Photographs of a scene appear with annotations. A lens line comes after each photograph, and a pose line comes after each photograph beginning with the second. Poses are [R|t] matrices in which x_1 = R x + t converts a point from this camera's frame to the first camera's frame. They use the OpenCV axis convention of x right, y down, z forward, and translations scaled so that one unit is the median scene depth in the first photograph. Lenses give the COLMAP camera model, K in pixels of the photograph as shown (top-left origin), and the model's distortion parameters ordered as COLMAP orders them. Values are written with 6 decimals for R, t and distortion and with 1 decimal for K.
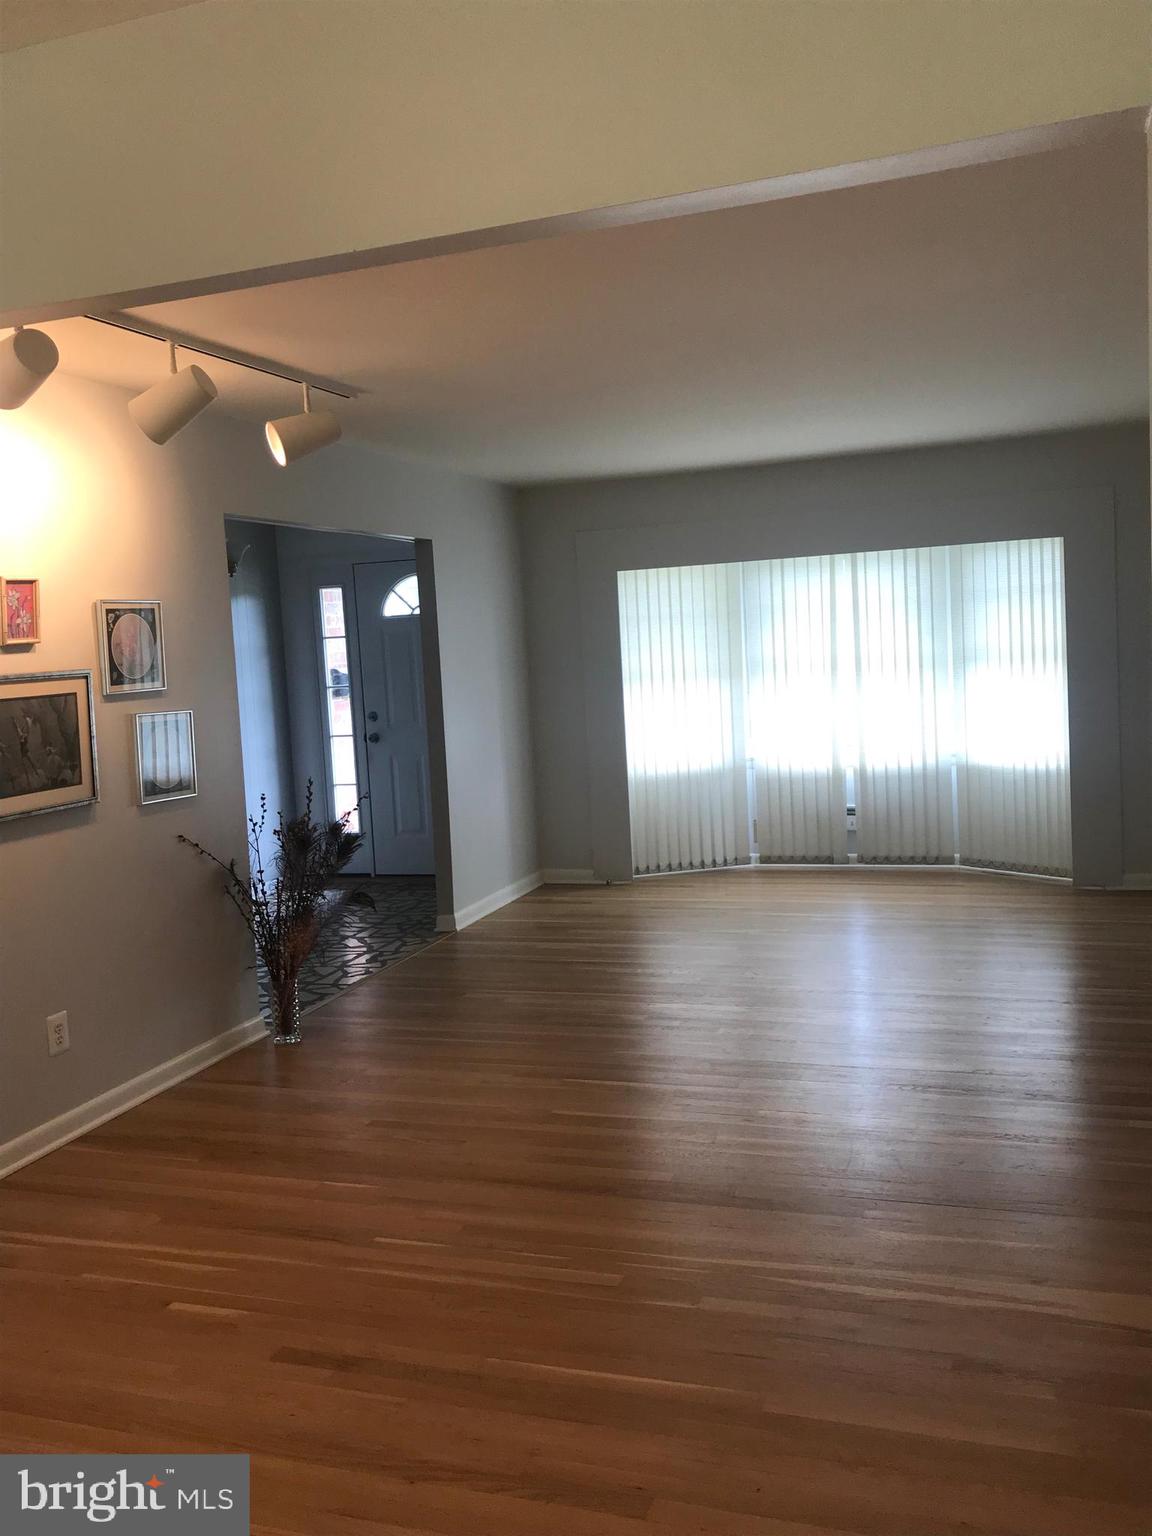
lens RADIAL K [[1305.1, 0, 582.2], [0, 1305.1, 766.4], [0, 0, 1]] dist [-0.002342, -0.001975]
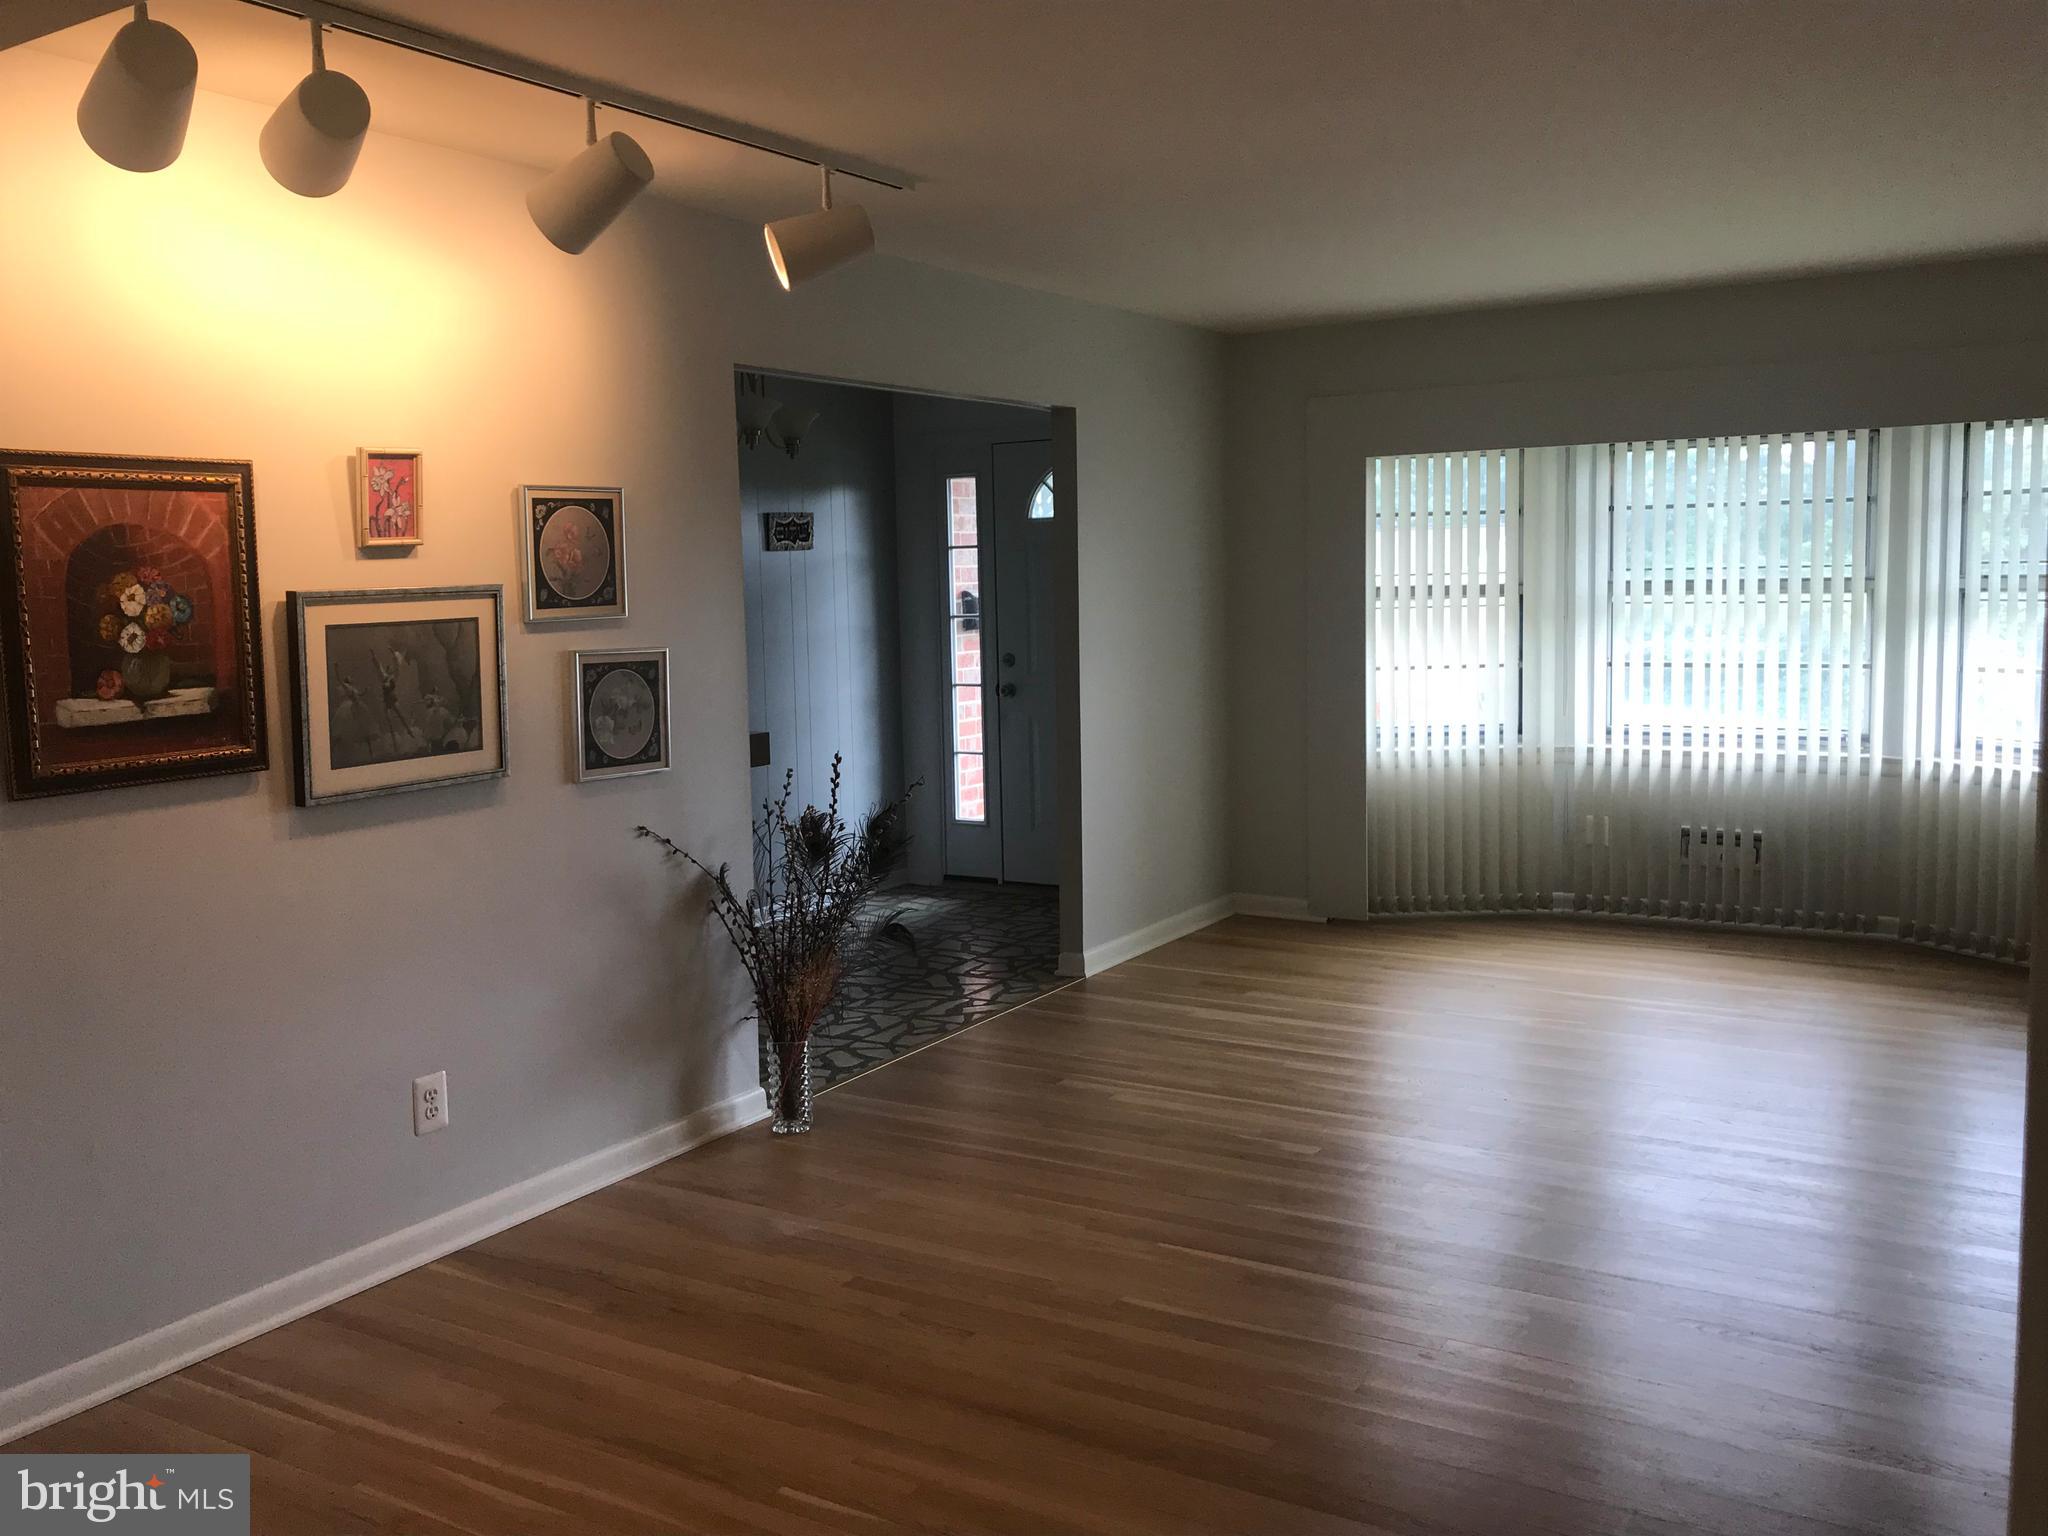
lens RADIAL K [[1727.3, 0, 1014.9], [0, 1727.3, 757.9], [0, 0, 1]] dist [0.018728, -0.000551]
pose [[0.974955, 0.054012, -0.215742, 0.079870], [-0.049261, 0.998412, 0.027340, -0.017864], [0.216876, -0.016028, 0.976068, 0.134140]]
